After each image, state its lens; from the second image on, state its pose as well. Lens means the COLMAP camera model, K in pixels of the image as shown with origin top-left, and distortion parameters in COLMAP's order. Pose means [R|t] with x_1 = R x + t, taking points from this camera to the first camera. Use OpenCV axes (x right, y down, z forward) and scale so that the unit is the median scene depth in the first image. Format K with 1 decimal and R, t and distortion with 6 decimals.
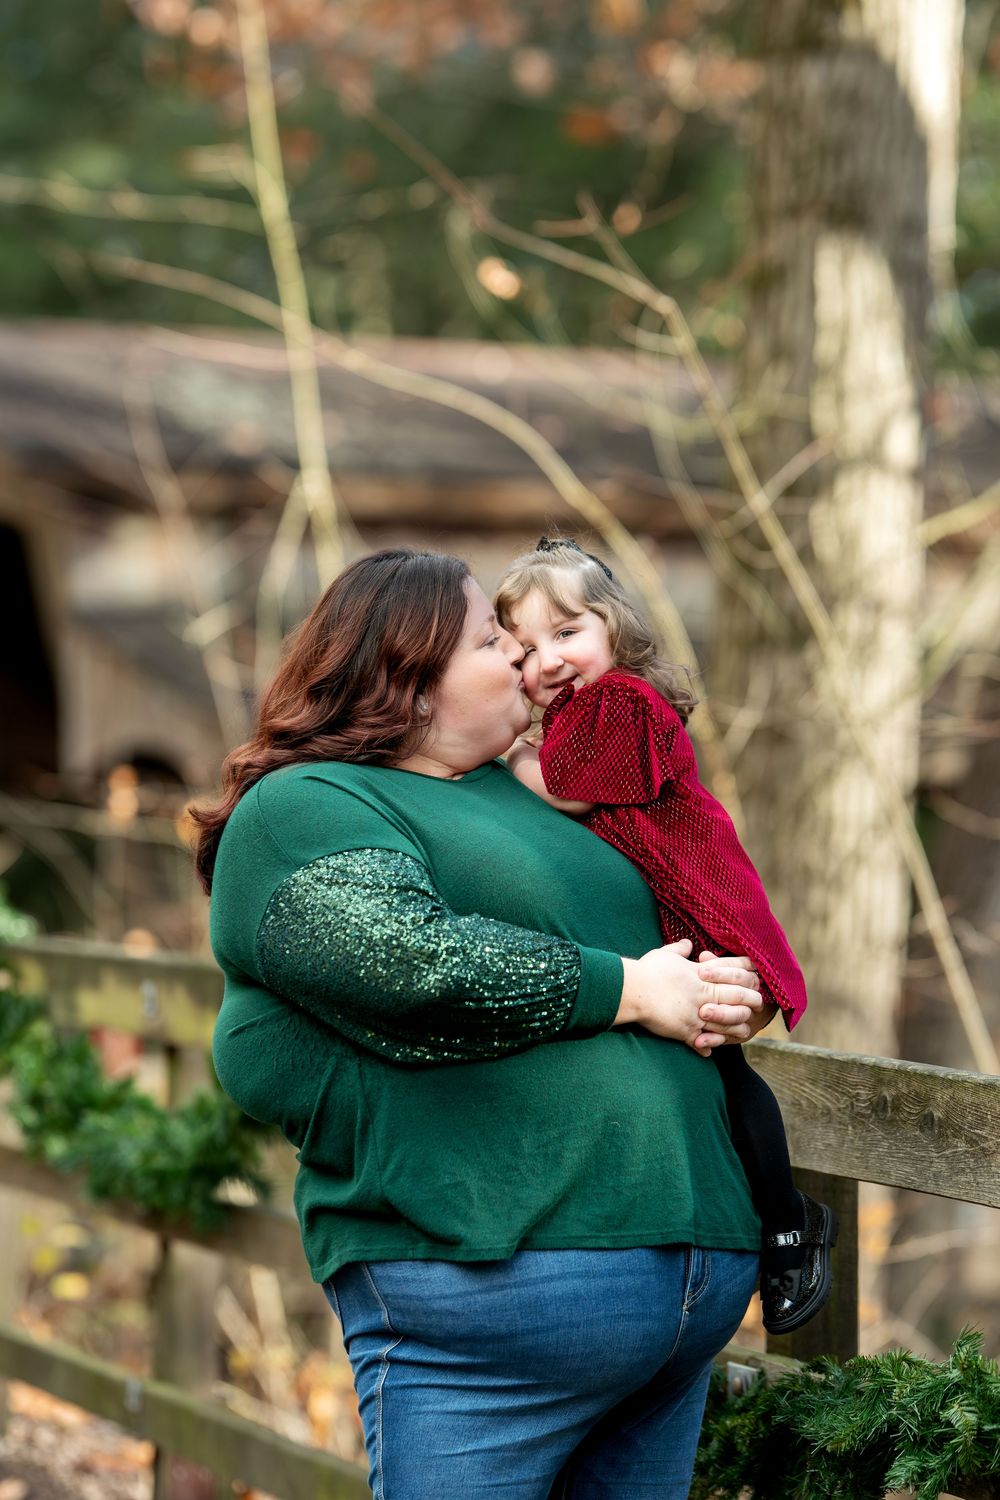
lens RADIAL K [[5828.7, 0, 505.5], [0, 5828.7, 751.8], [0, 0, 1]] dist [-0.013910, 0.000000]
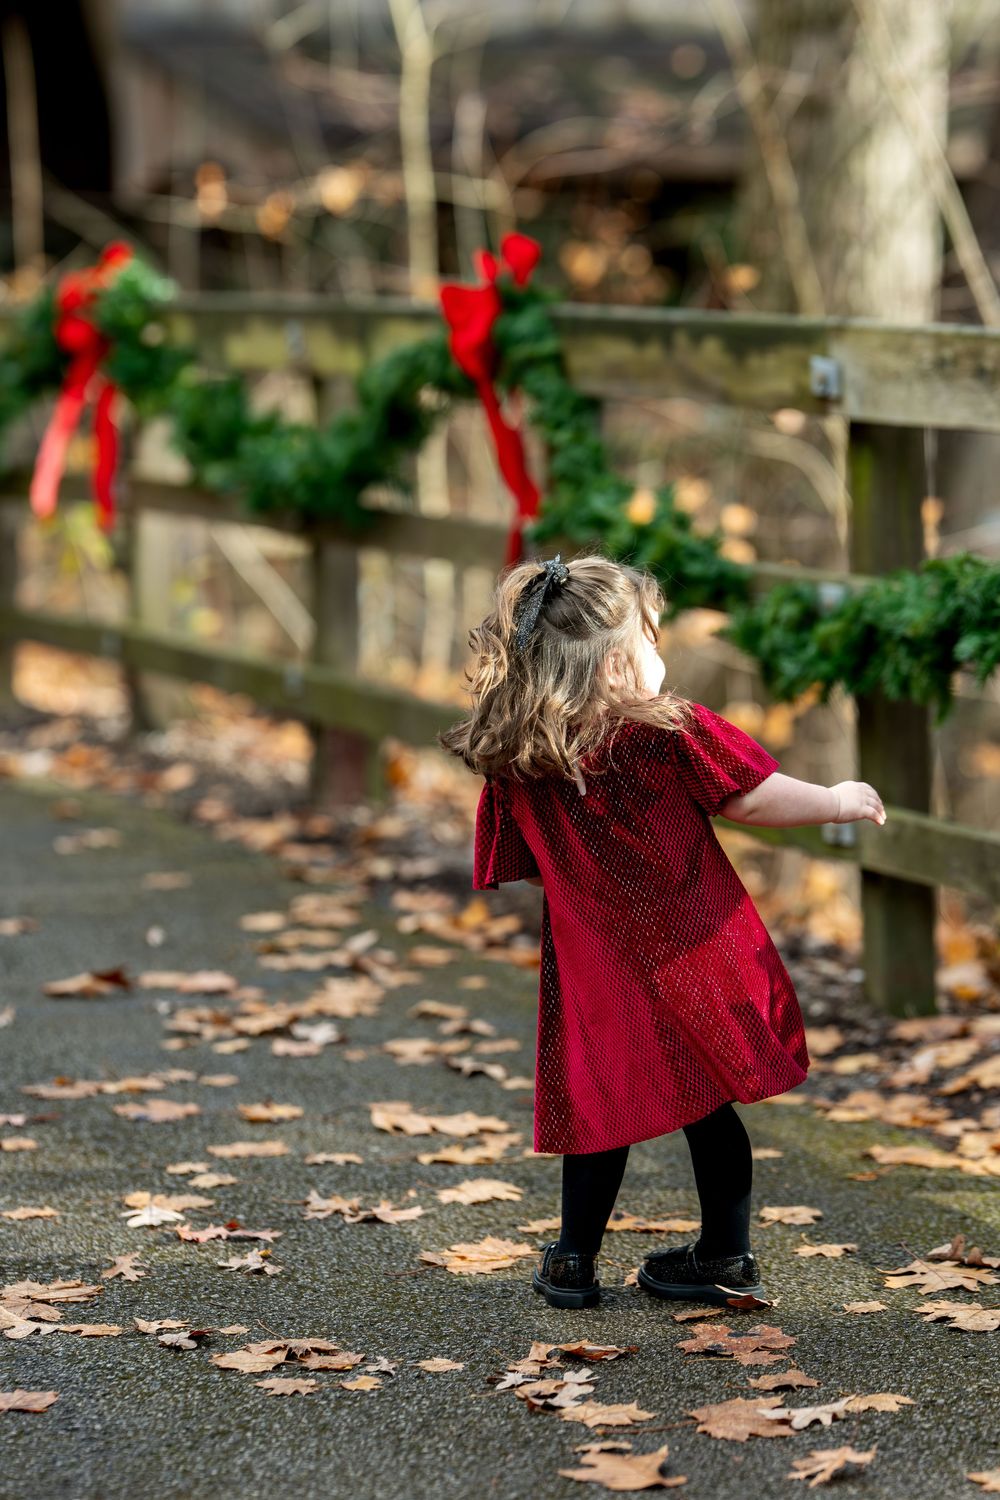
lens RADIAL K [[5828.7, 0, 489.4], [0, 5828.7, 736.3], [0, 0, 1]] dist [-0.013910, 0.000000]
pose [[0.999450, -0.032369, -0.007181, -0.016741], [0.032905, 0.994917, 0.095170, 0.012246], [0.004064, -0.095354, 0.995435, -0.159341]]
